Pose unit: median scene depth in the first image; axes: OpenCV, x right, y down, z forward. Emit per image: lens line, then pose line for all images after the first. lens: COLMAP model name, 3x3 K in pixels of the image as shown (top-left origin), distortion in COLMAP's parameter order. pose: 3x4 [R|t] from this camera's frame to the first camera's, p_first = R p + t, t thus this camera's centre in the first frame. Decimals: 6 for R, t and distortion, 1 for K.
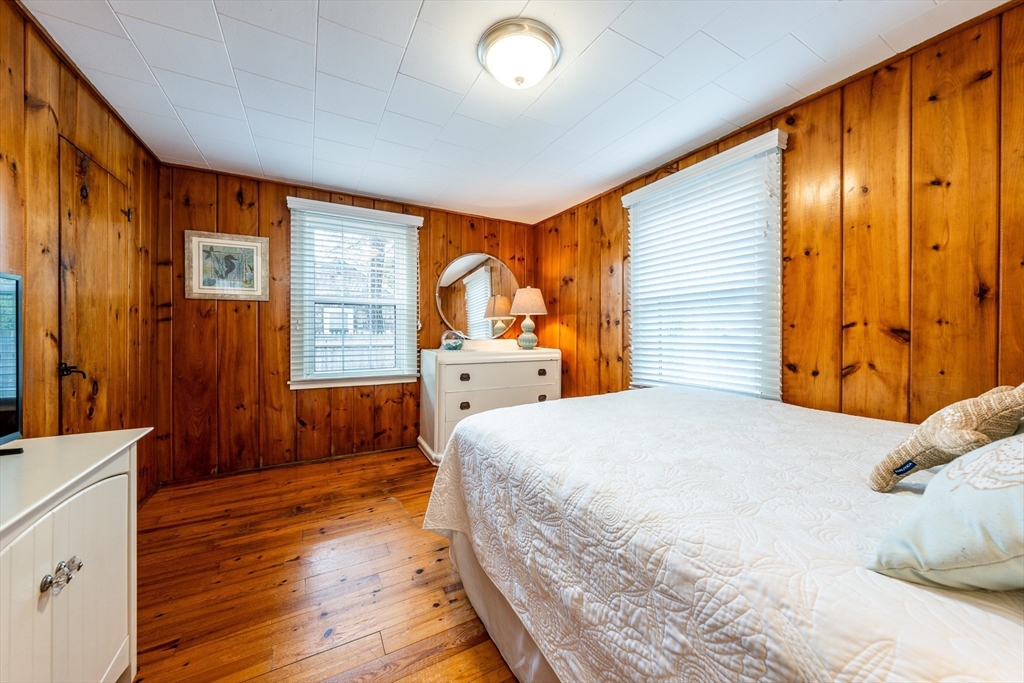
lens RADIAL K [[356.3, 0, 514.3], [0, 356.3, 328.1], [0, 0, 1]] dist [-0.000279, -0.000050]
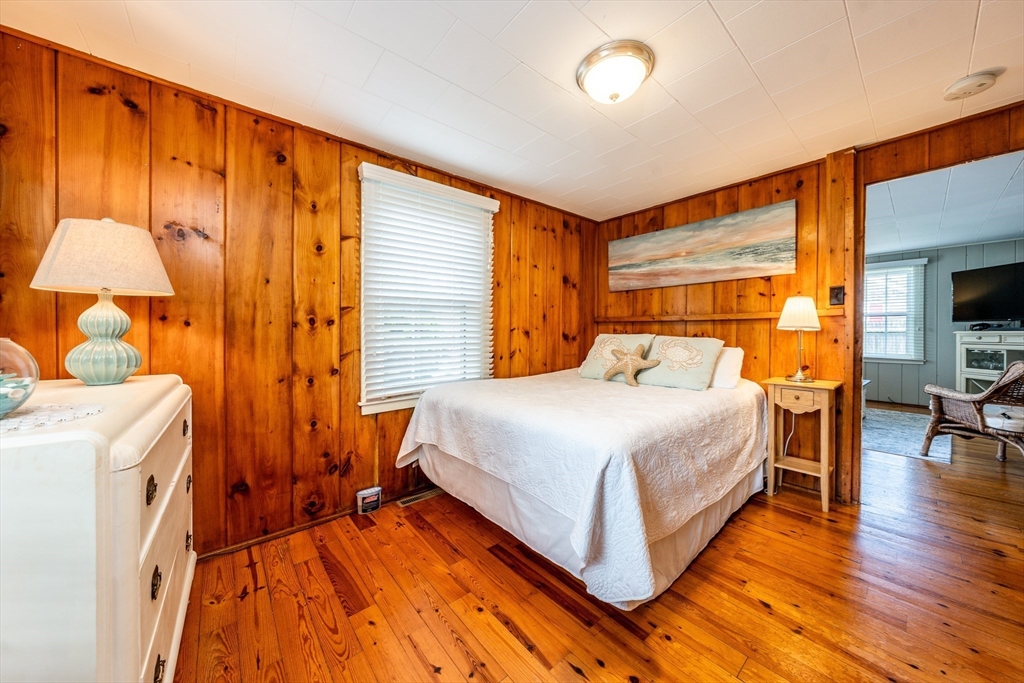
lens RADIAL K [[363.5, 0, 516.2], [0, 363.5, 335.2], [0, 0, 1]] dist [-0.006042, -0.000028]
pose [[-0.200083, -0.009974, 0.979728, -0.576143], [-0.004981, 0.999946, 0.009162, 0.002201], [-0.979766, -0.003047, -0.200121, 0.873009]]
